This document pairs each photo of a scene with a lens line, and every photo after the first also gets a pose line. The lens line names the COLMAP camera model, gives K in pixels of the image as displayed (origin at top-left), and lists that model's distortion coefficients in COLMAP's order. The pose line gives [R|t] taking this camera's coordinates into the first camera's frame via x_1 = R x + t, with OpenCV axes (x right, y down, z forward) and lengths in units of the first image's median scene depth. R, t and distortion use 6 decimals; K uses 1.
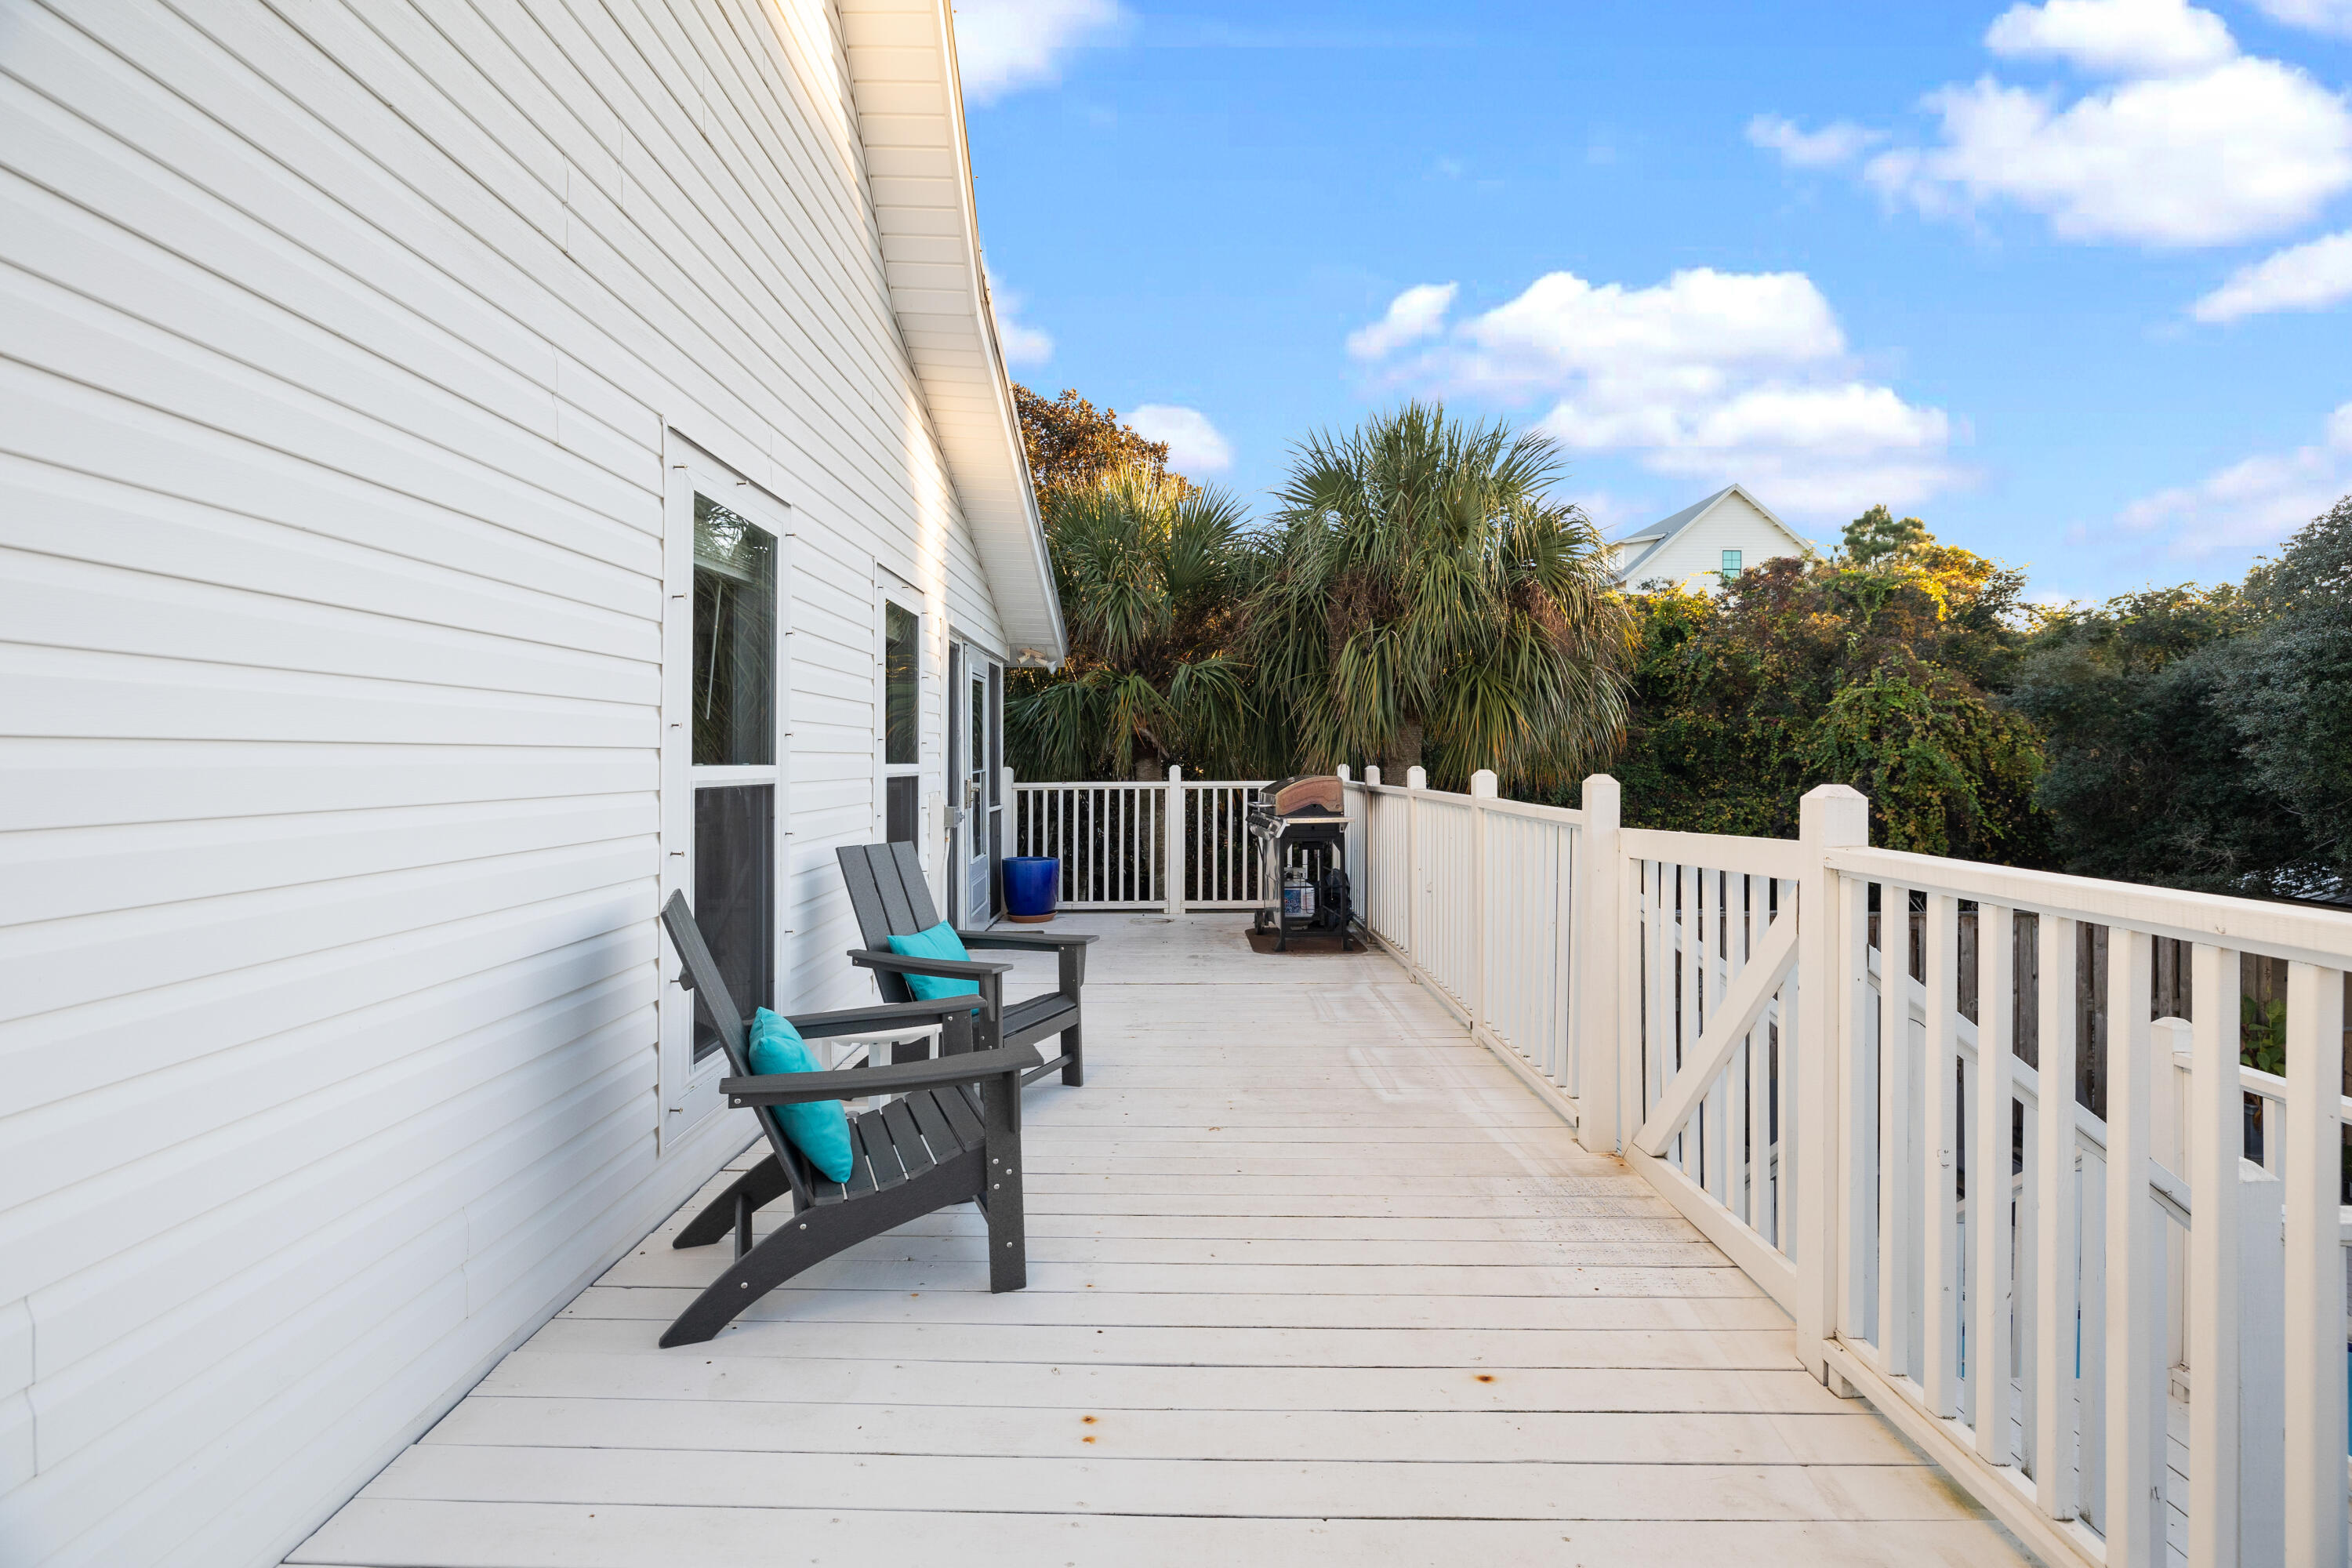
lens RADIAL K [[1042.8, 0, 1172.9], [0, 1042.8, 772.1], [0, 0, 1]] dist [-0.003637, 0.000443]
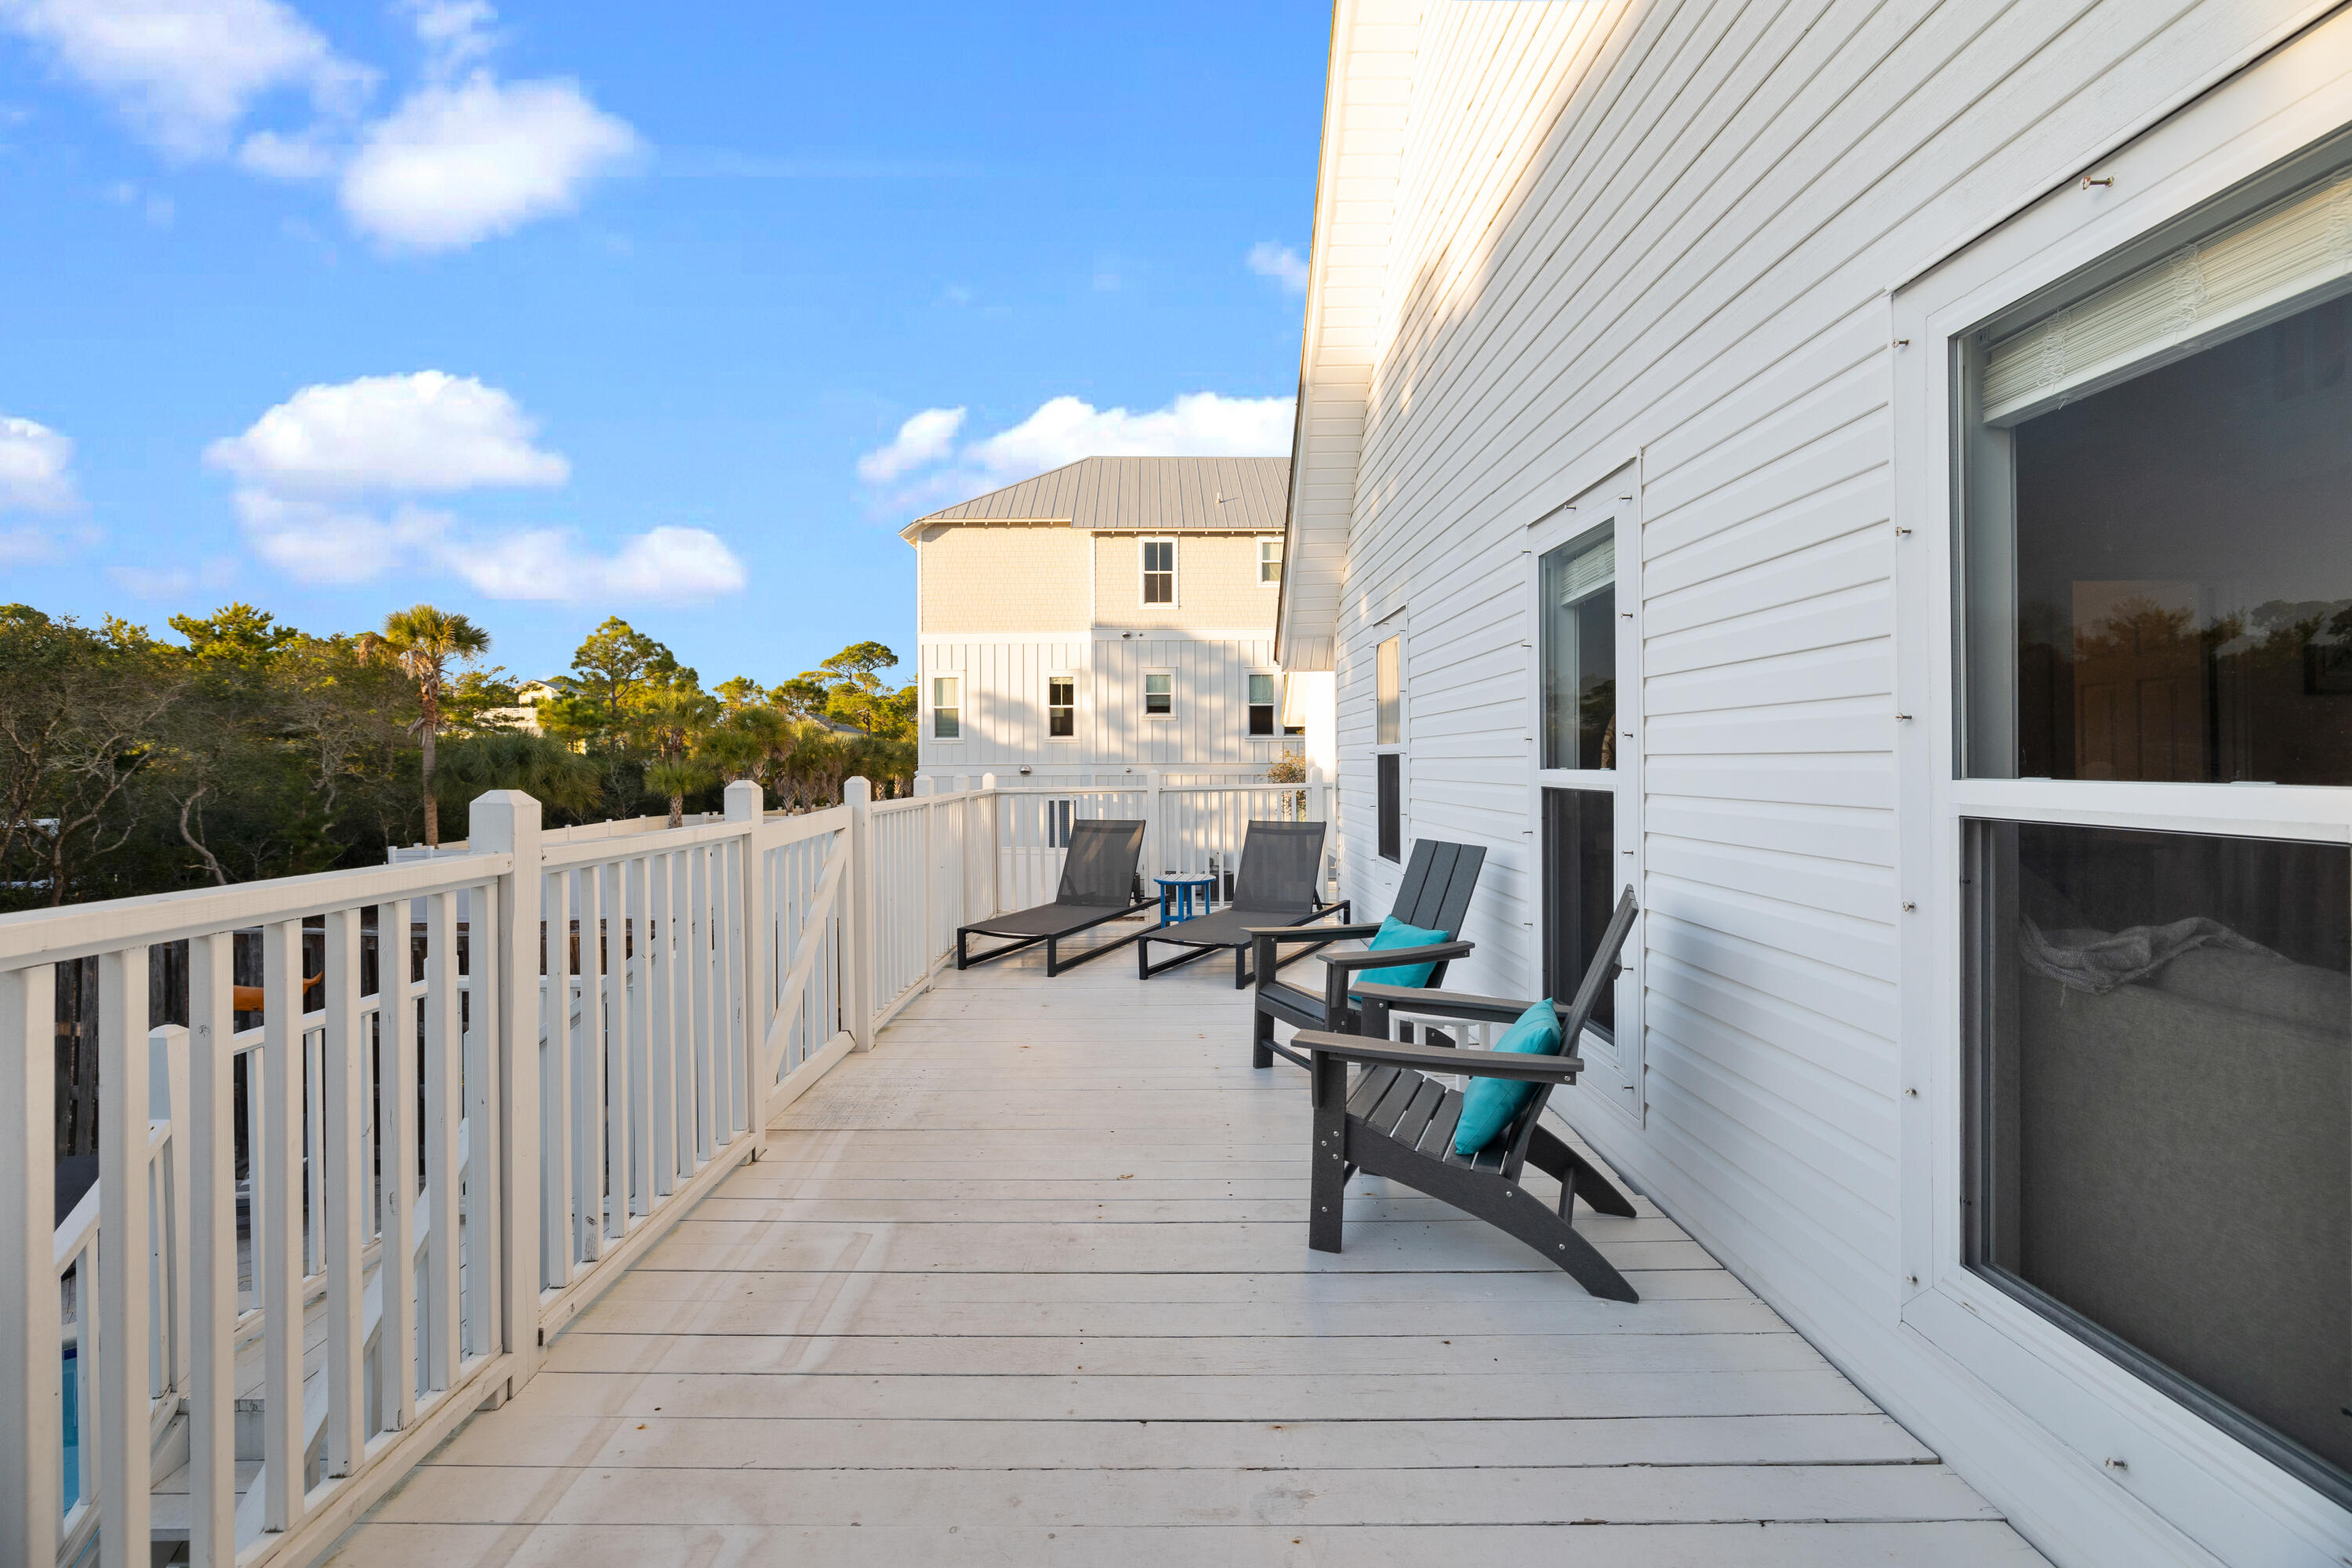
lens RADIAL K [[1042.8, 0, 1173.1], [0, 1042.8, 770.0], [0, 0, 1]] dist [-0.003637, 0.000443]
pose [[-0.999990, -0.002709, -0.003650, 0.003576], [-0.002775, 0.999829, 0.018256, -0.019184], [0.003599, 0.018266, -0.999827, 1.529986]]
